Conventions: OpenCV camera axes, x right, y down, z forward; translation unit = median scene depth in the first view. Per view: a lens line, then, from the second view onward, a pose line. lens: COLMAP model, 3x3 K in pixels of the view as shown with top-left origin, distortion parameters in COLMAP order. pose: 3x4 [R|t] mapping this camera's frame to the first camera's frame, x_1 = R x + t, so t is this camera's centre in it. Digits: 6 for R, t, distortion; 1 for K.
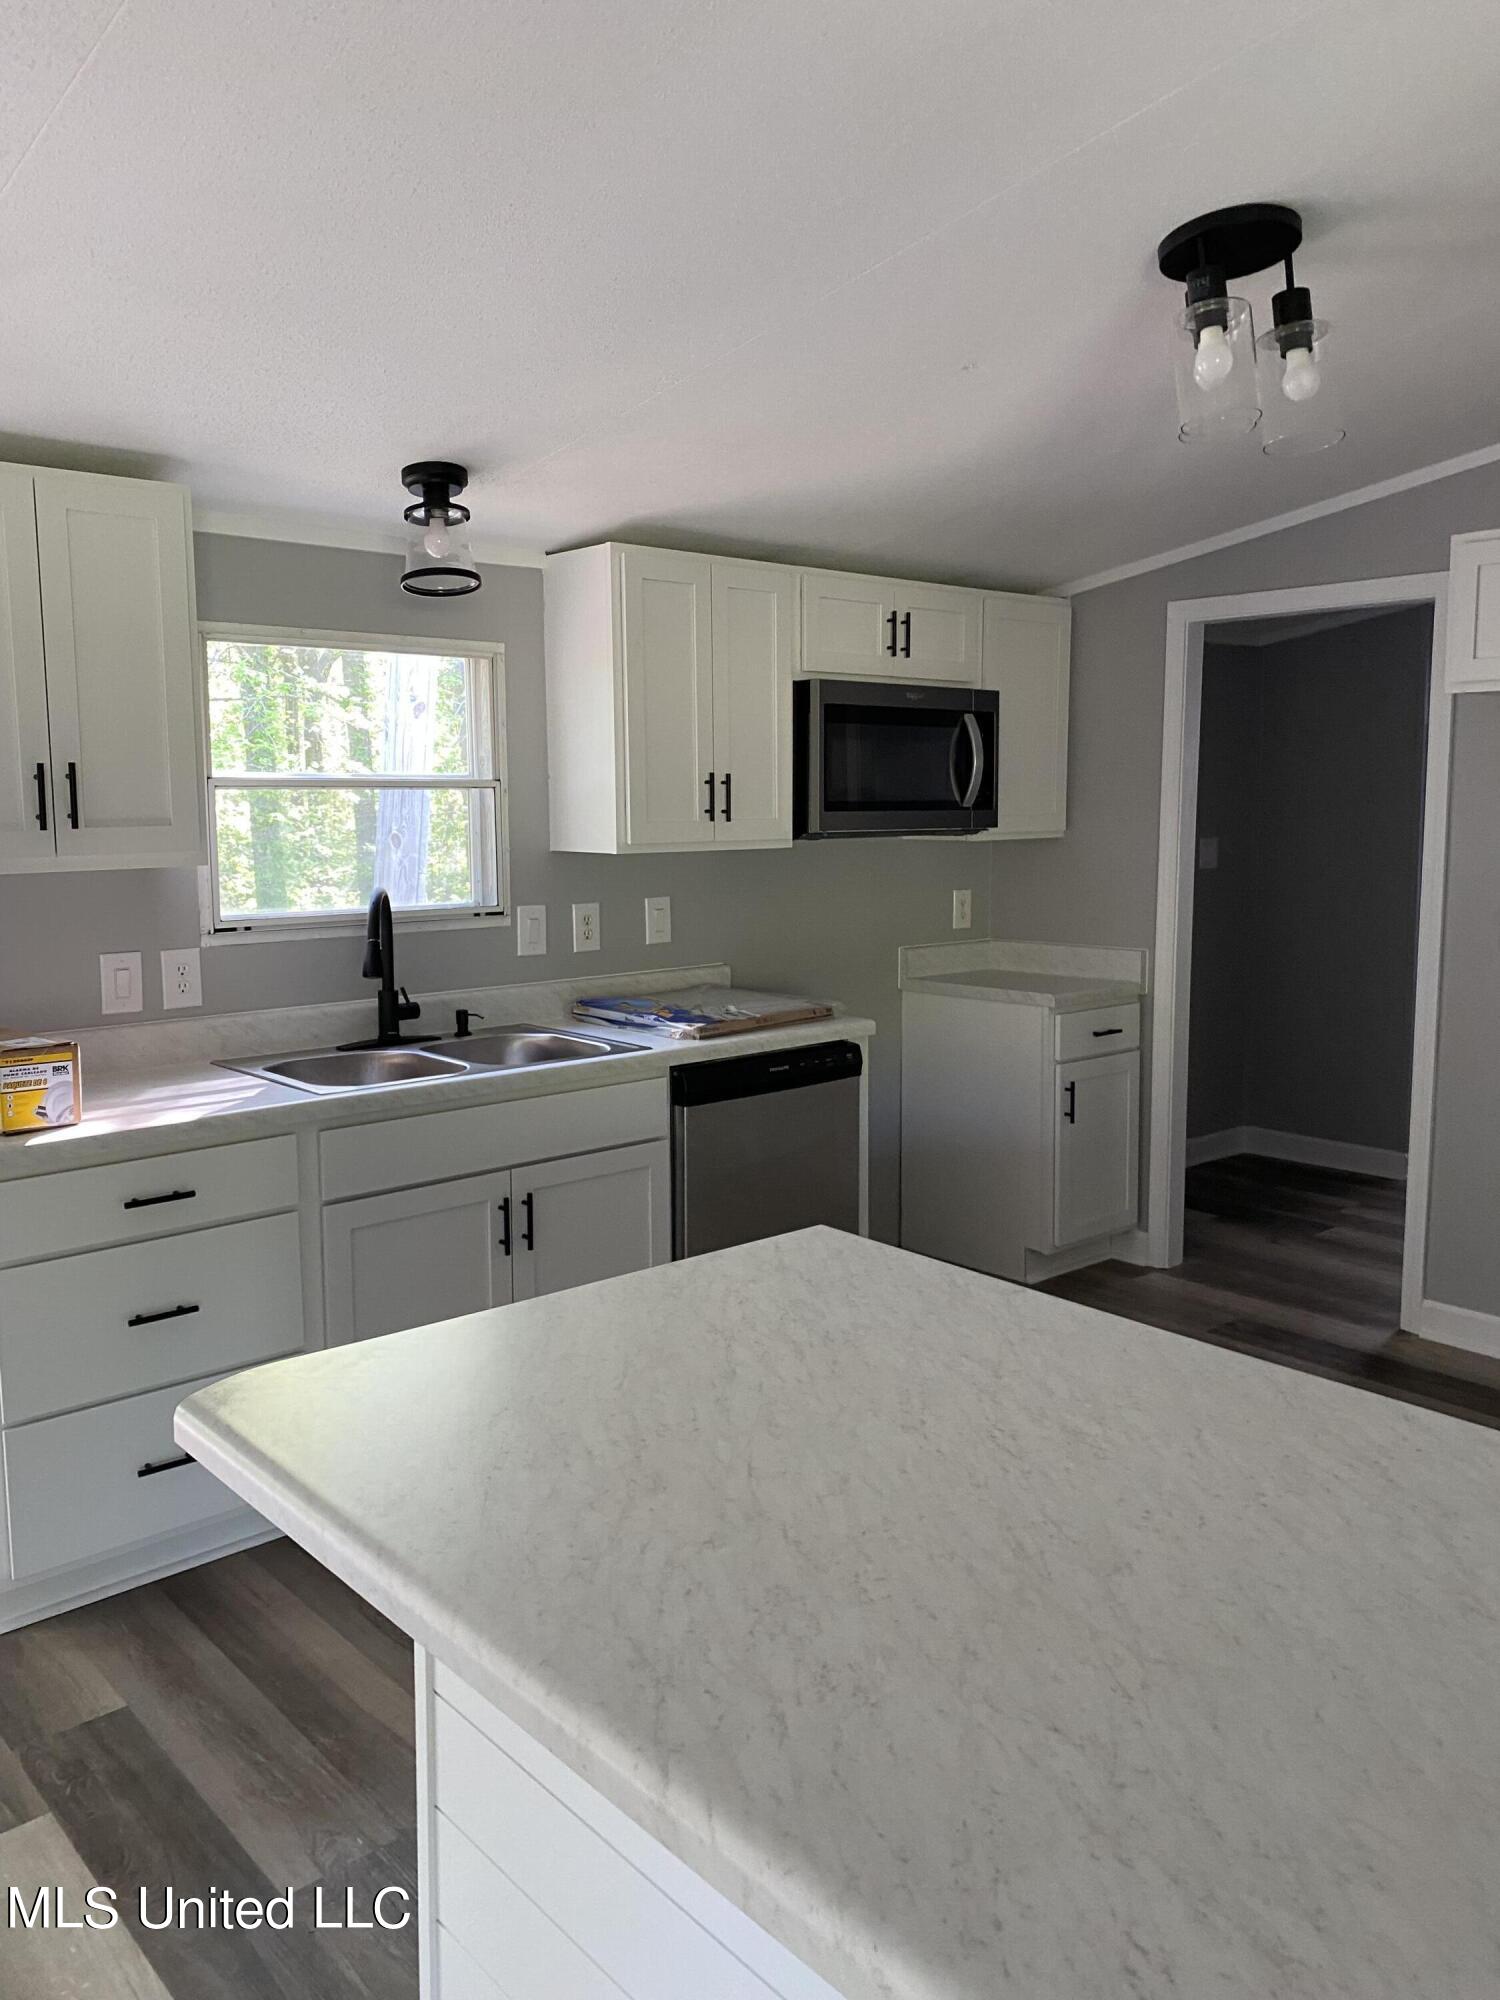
lens RADIAL K [[1520.6, 0, 738.8], [0, 1520.6, 992.9], [0, 0, 1]] dist [0.016930, -0.040690]
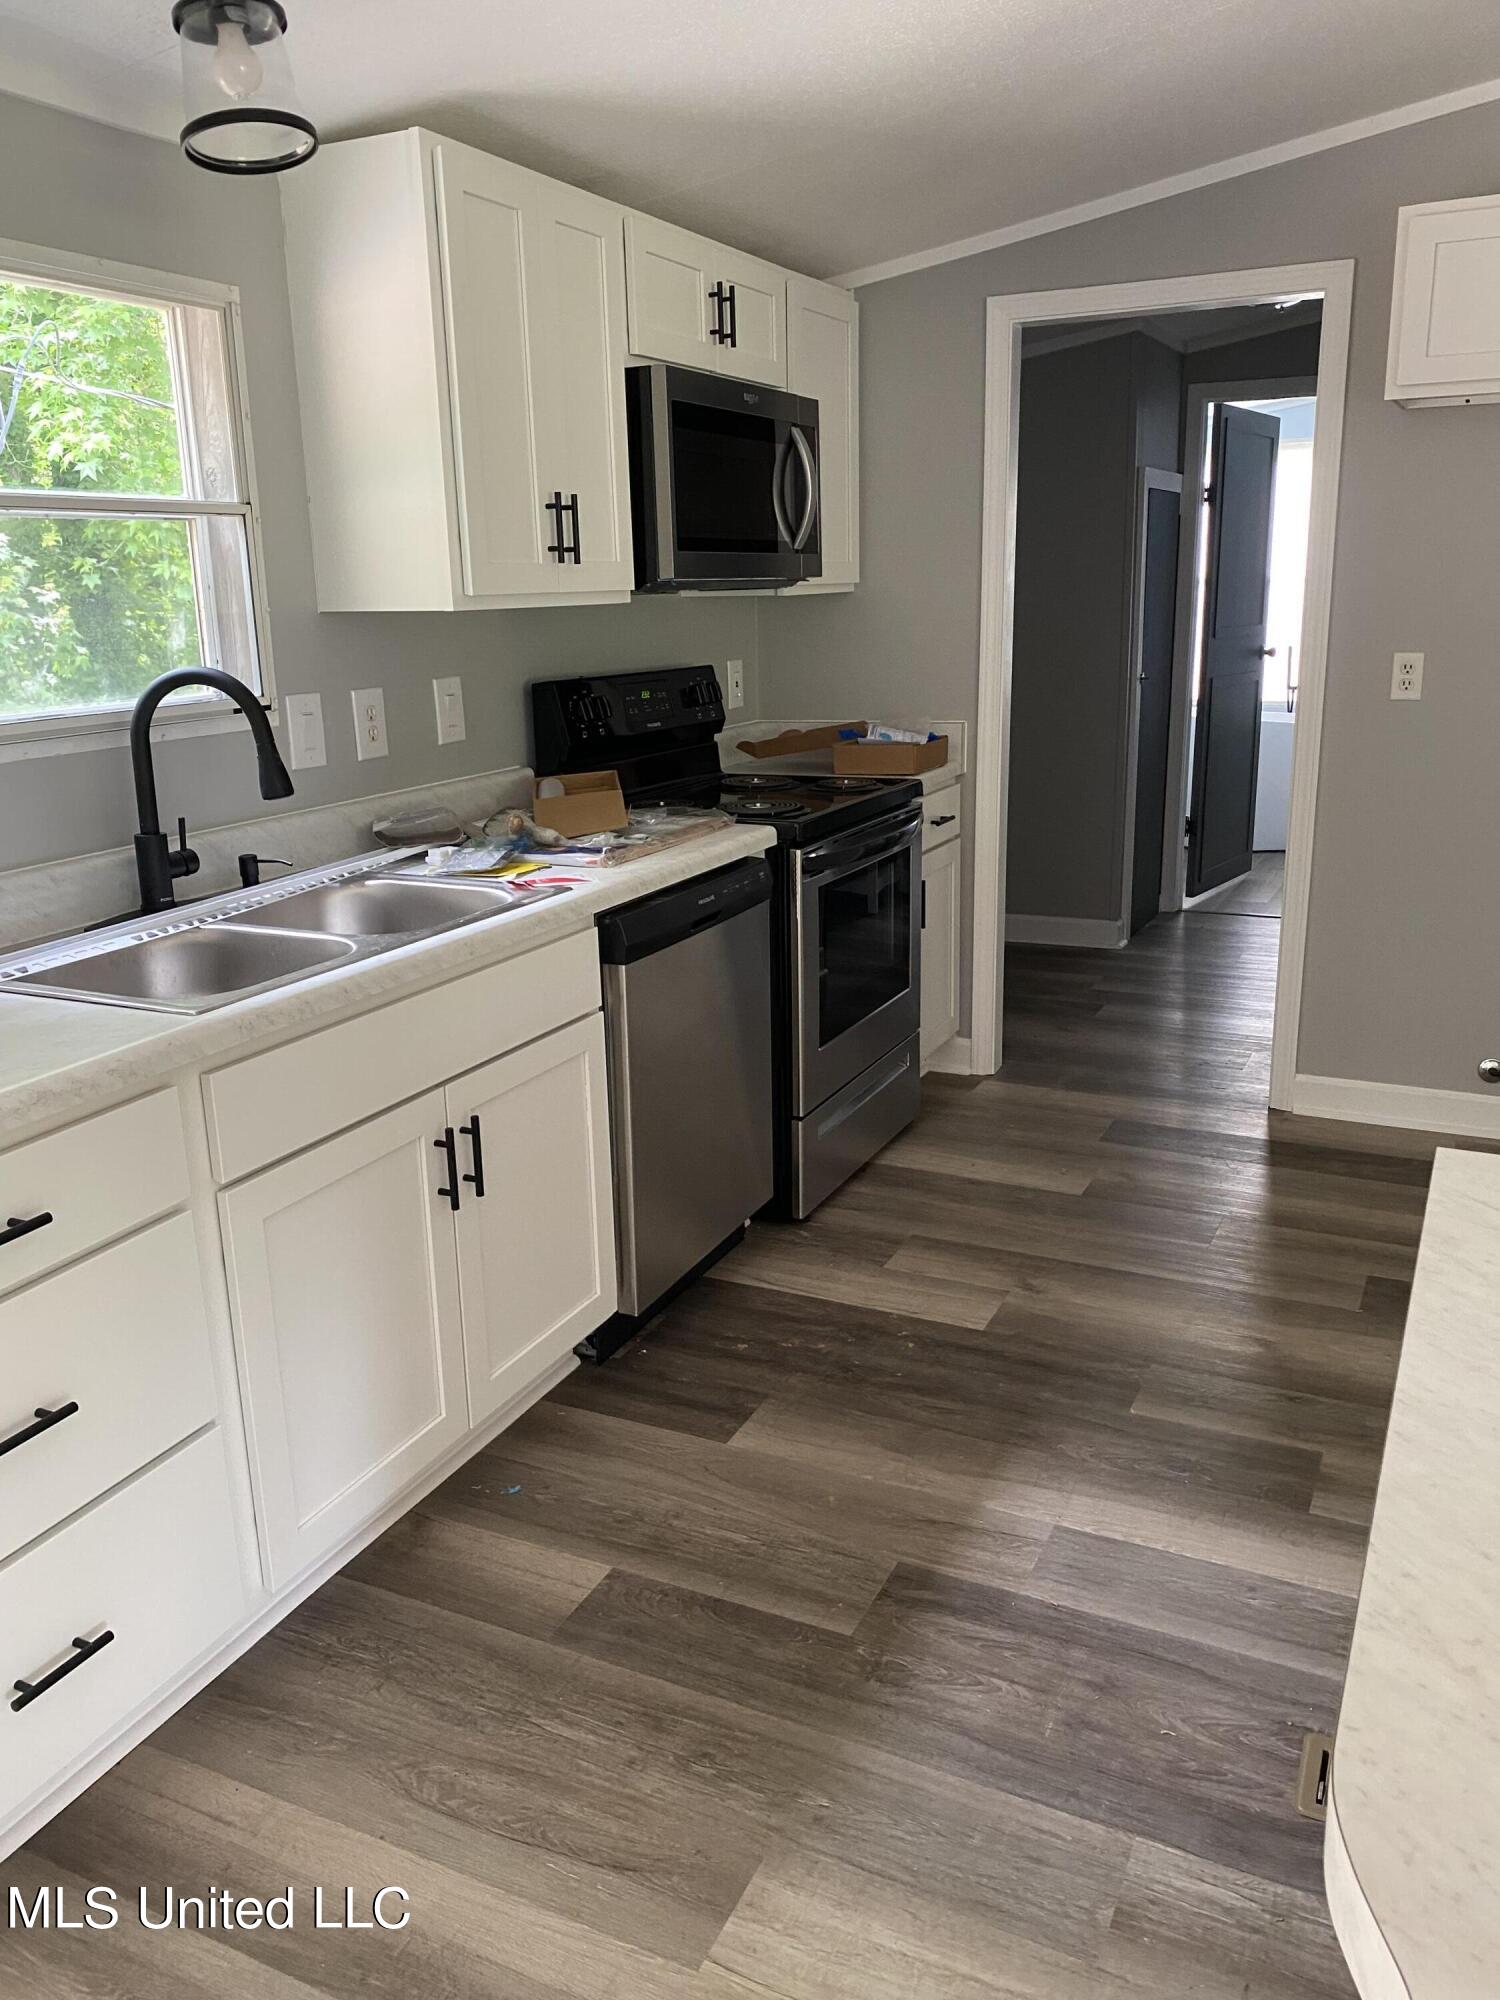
lens RADIAL K [[1520.6, 0, 759.7], [0, 1520.6, 998.8], [0, 0, 1]] dist [0.016930, -0.040690]
pose [[0.917444, -0.118490, 0.379810, -0.221320], [0.064968, 0.986427, 0.150803, -0.011813], [-0.392524, -0.113677, 0.912690, 0.271278]]
